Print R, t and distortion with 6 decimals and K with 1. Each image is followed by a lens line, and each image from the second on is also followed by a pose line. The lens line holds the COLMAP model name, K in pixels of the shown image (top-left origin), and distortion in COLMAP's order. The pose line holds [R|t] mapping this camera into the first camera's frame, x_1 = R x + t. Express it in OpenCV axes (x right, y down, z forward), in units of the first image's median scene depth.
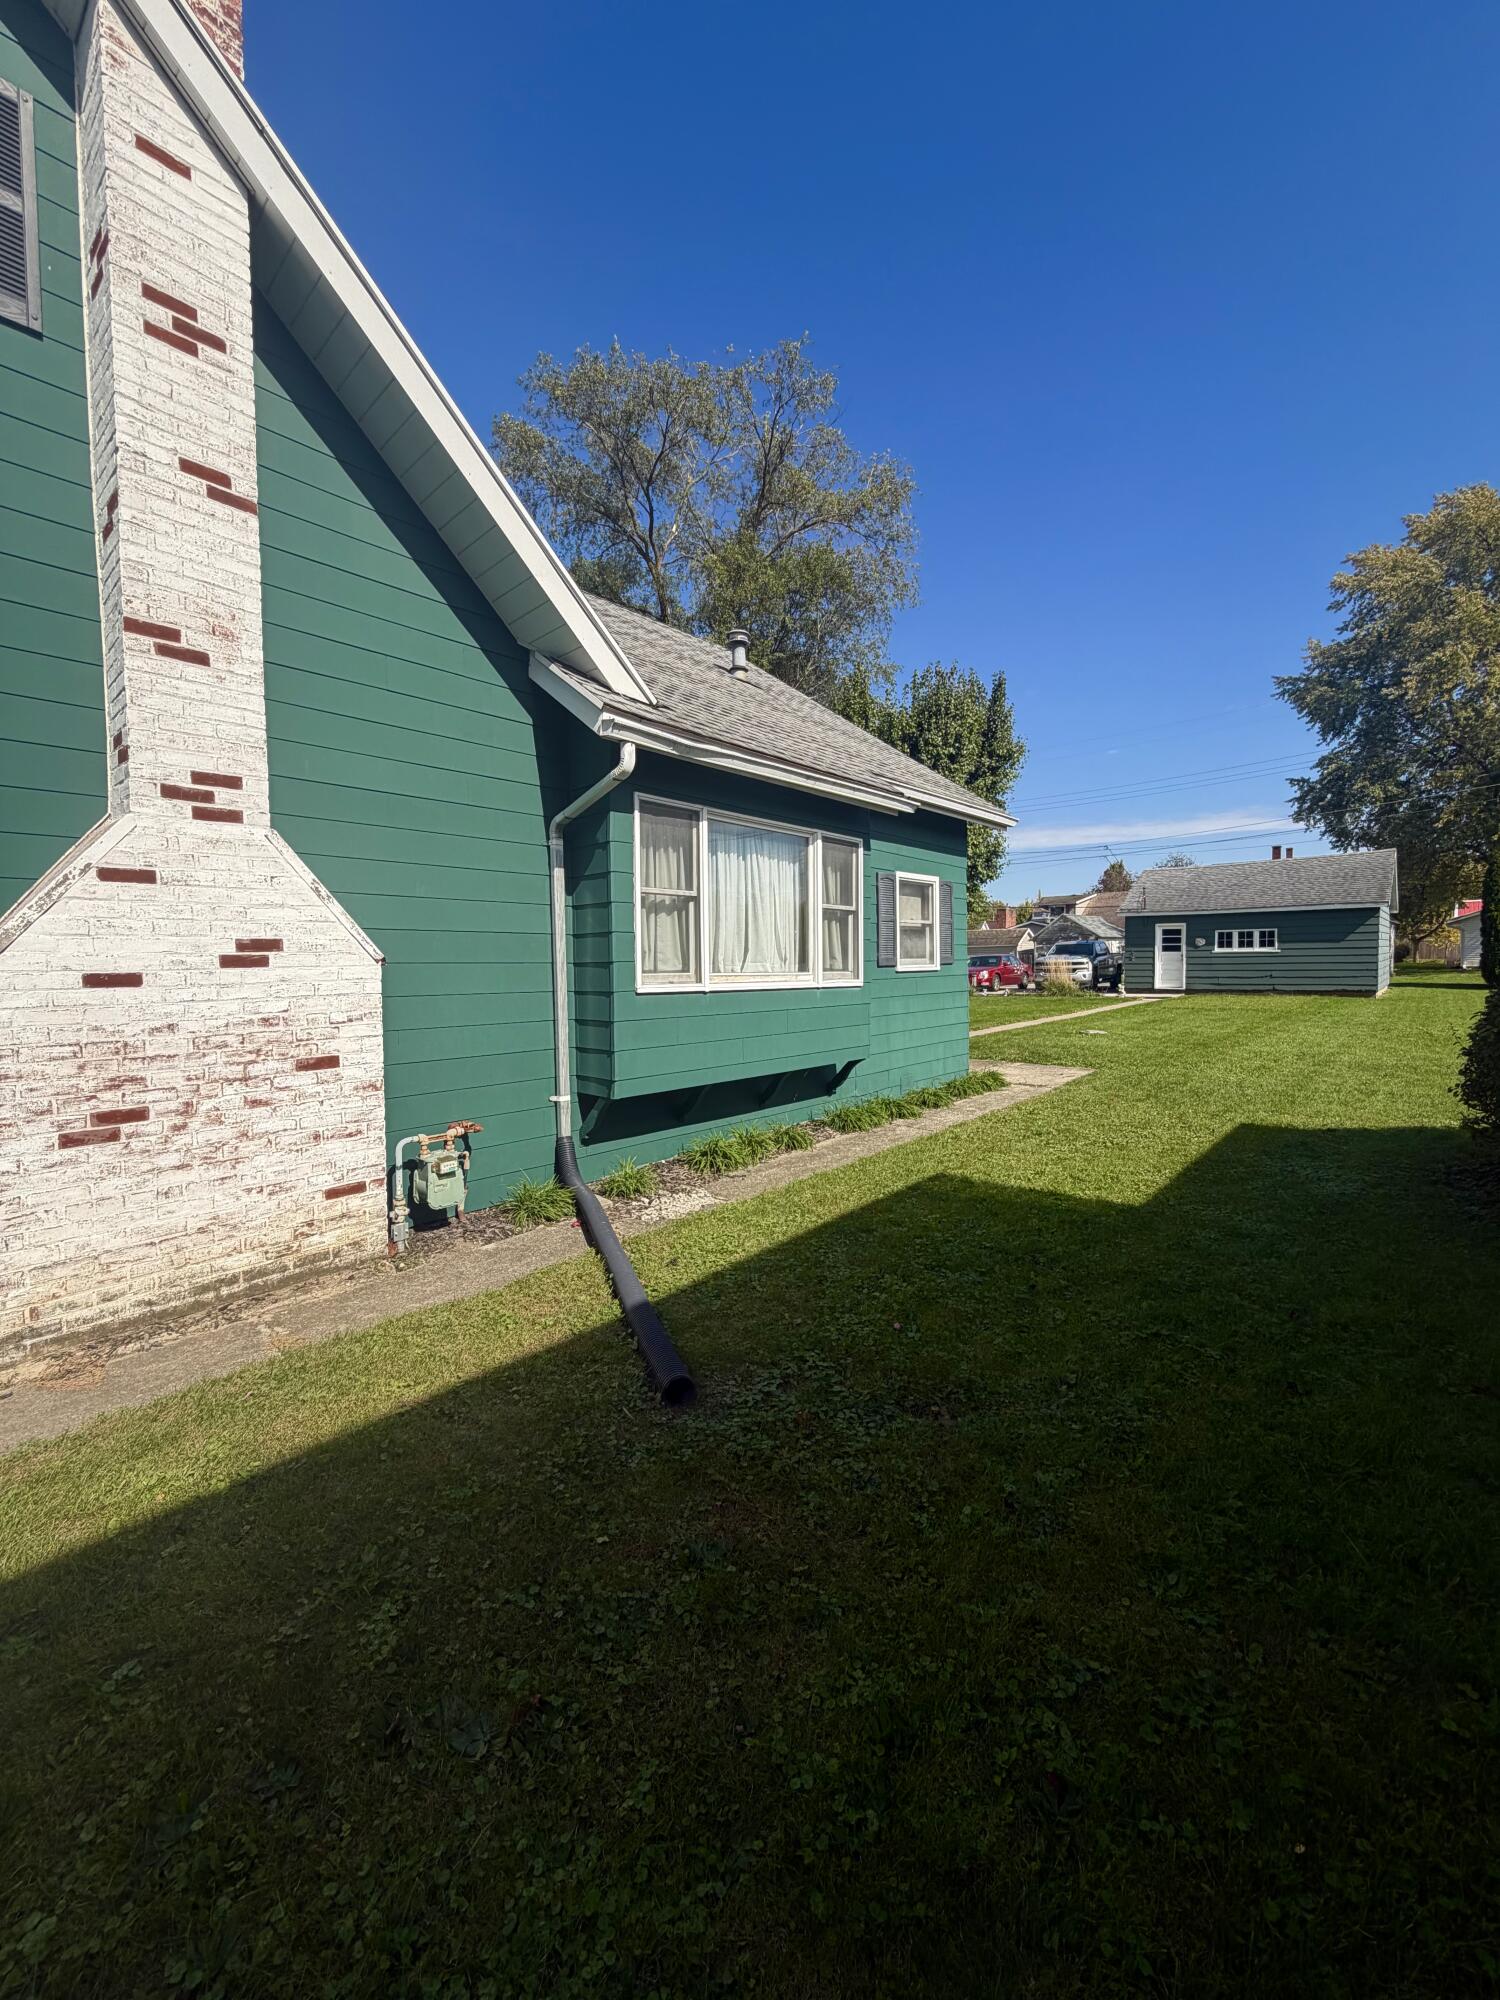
lens RADIAL K [[791.2, 0, 754.6], [0, 791.2, 984.0], [0, 0, 1]] dist [-0.003942, -0.000533]
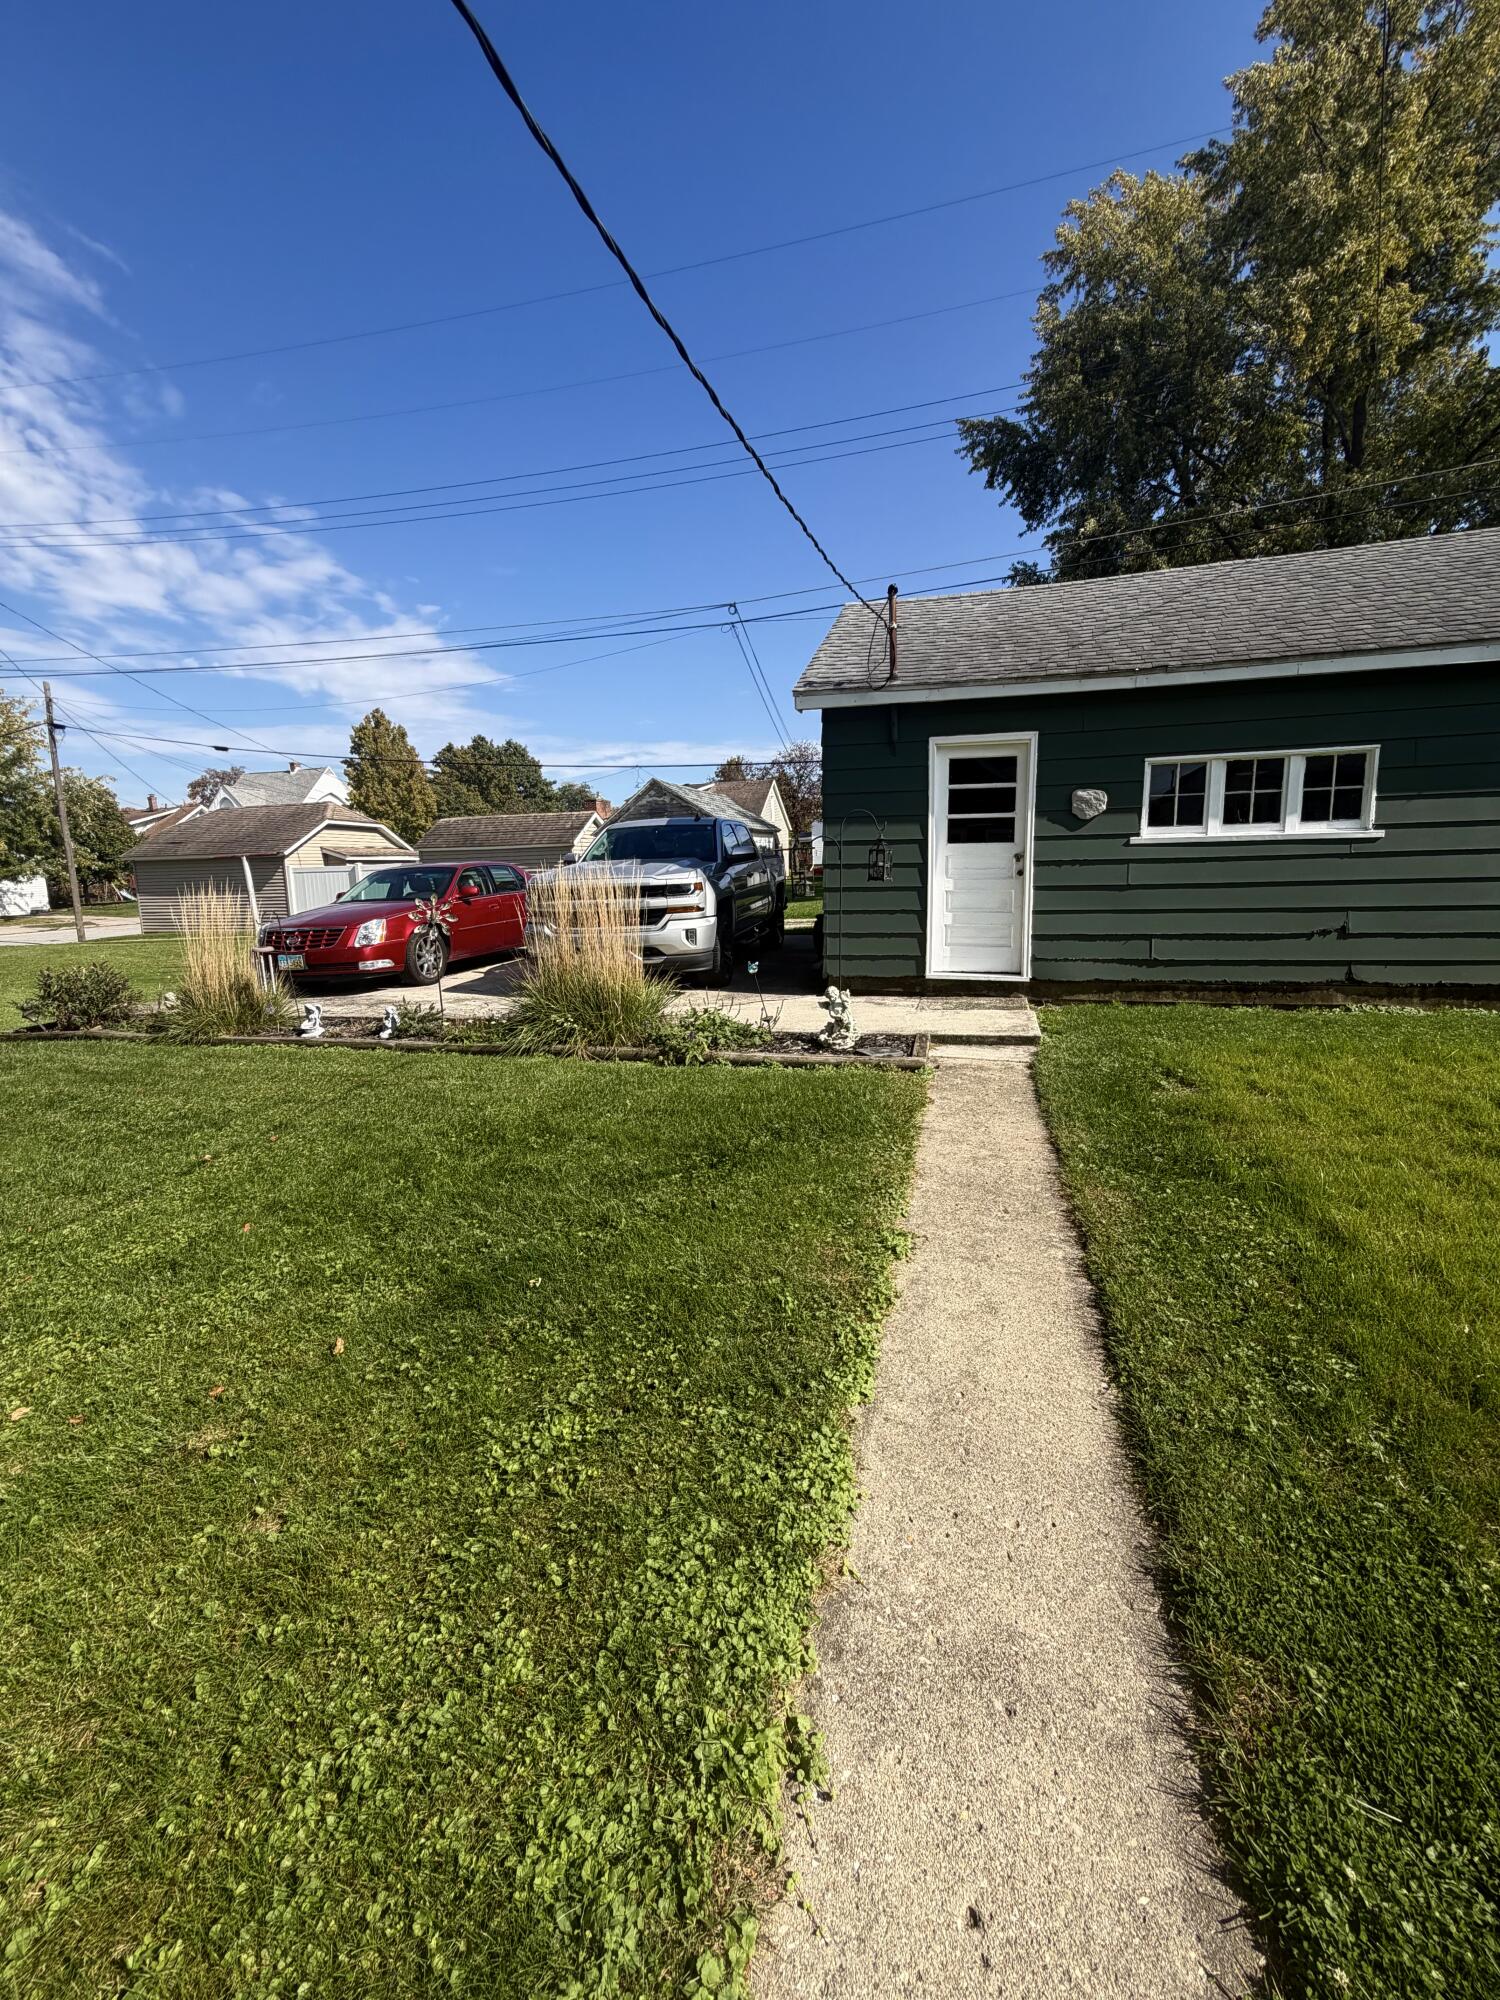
lens RADIAL K [[791.2, 0, 741.6], [0, 791.2, 991.1], [0, 0, 1]] dist [-0.003942, -0.000533]
pose [[0.901280, -0.075450, 0.426618, 0.332879], [0.024401, 0.991996, 0.123890, -0.025912], [-0.432550, -0.101250, 0.895907, 0.786373]]
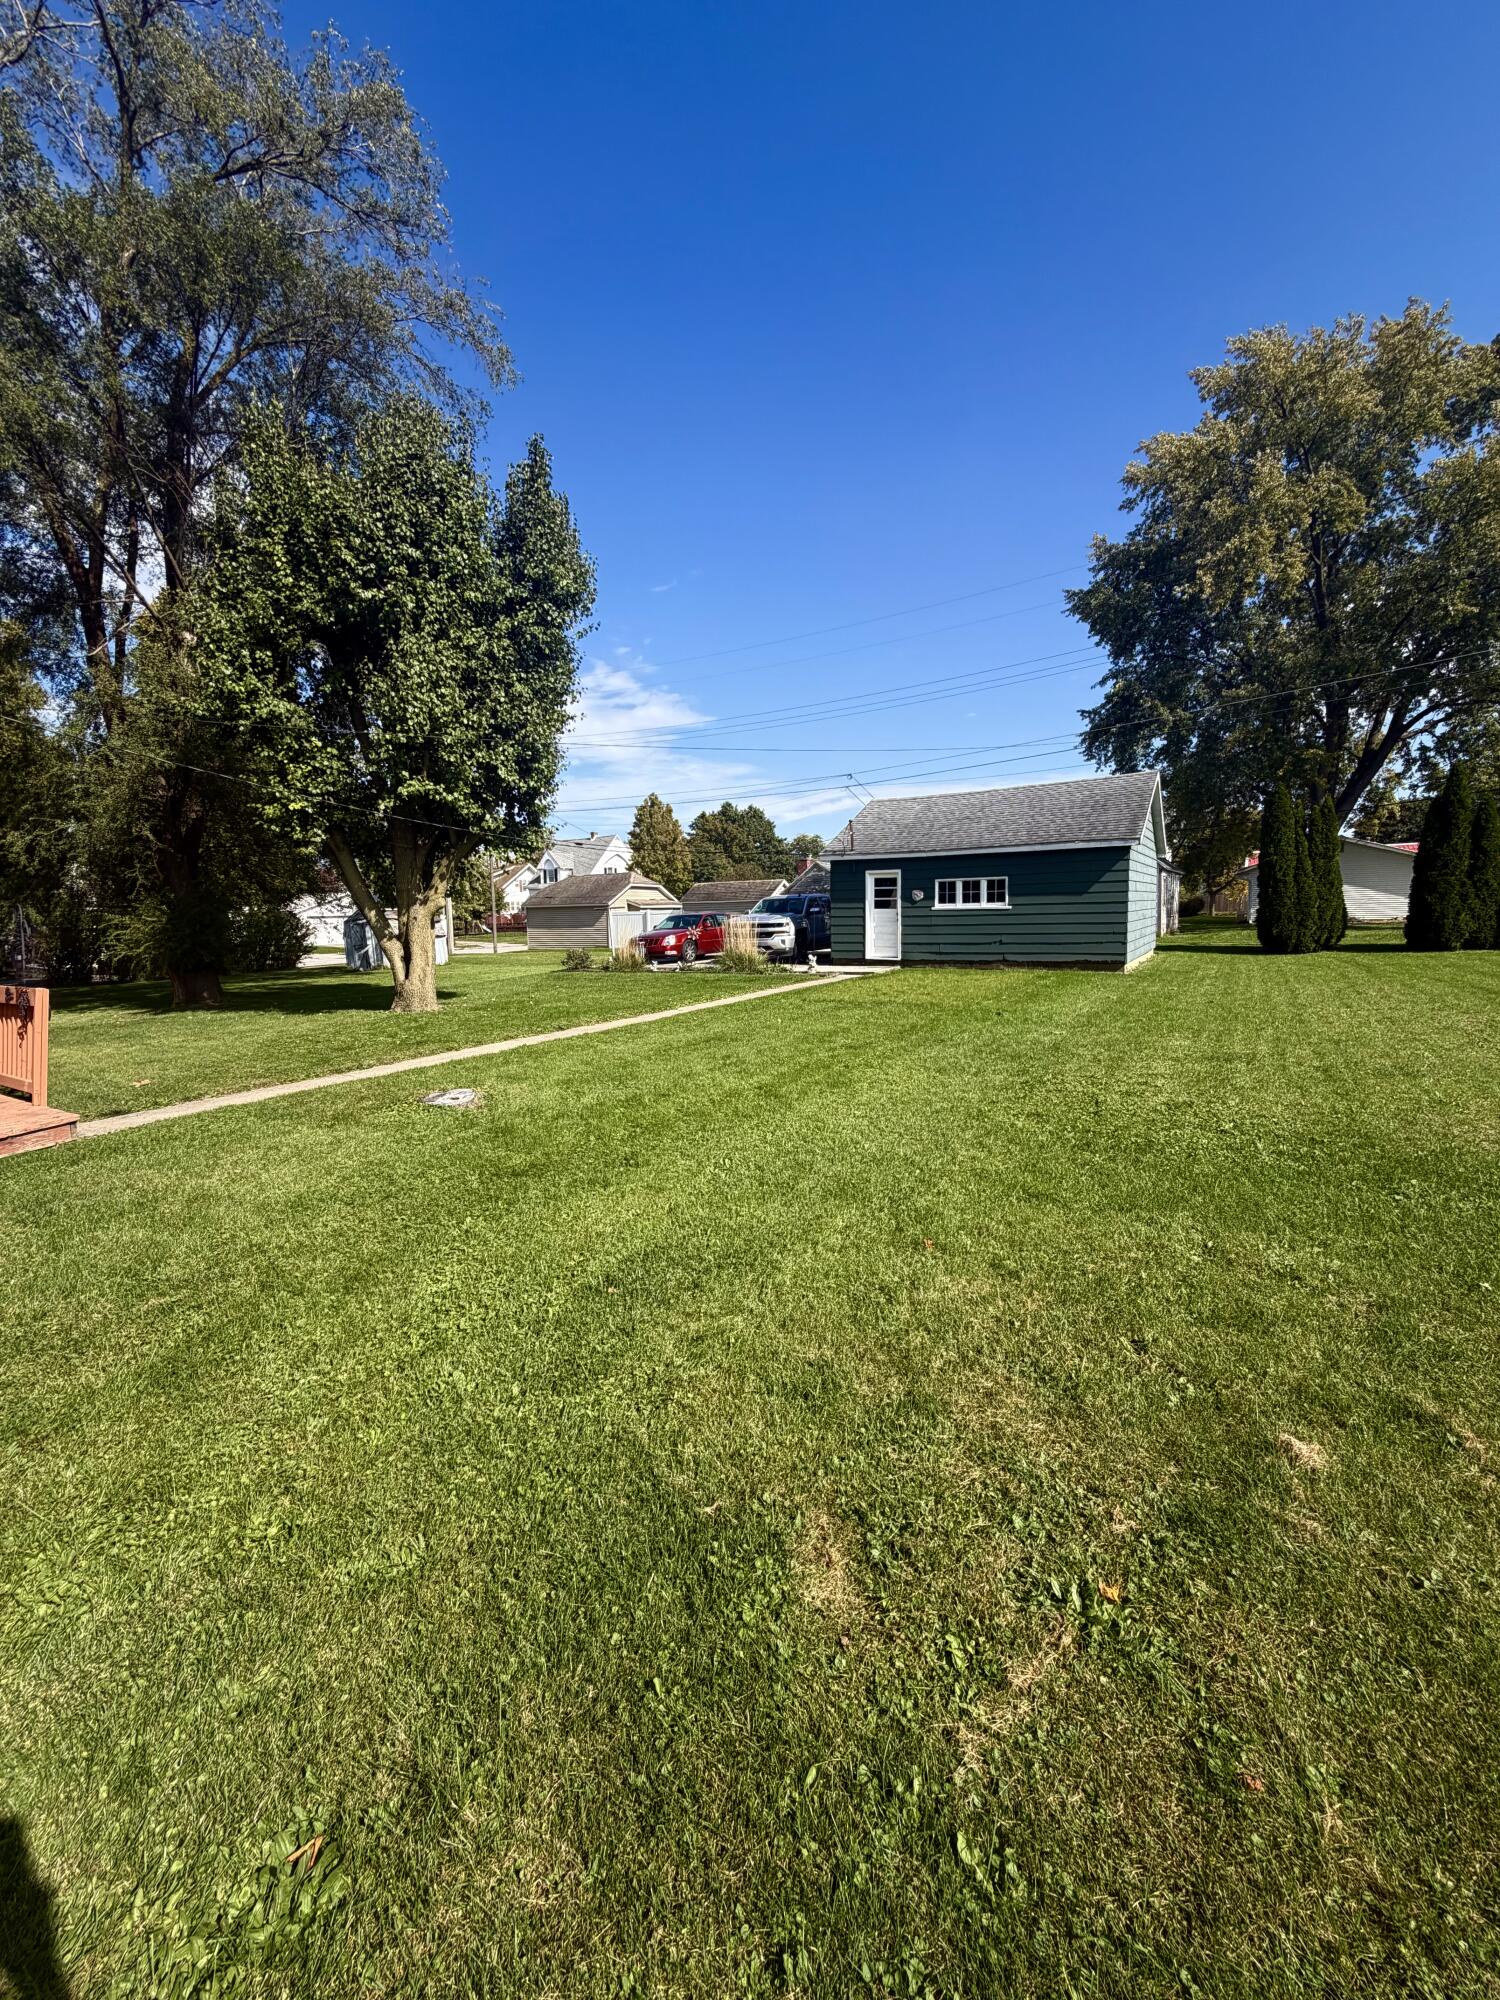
lens RADIAL K [[791.2, 0, 749.8], [0, 791.2, 992.1], [0, 0, 1]] dist [-0.003942, -0.000533]
pose [[0.986686, -0.021417, 0.161221, 0.282190], [0.010463, 0.997597, 0.068487, -0.015141], [-0.162301, -0.065888, 0.984539, 0.288360]]
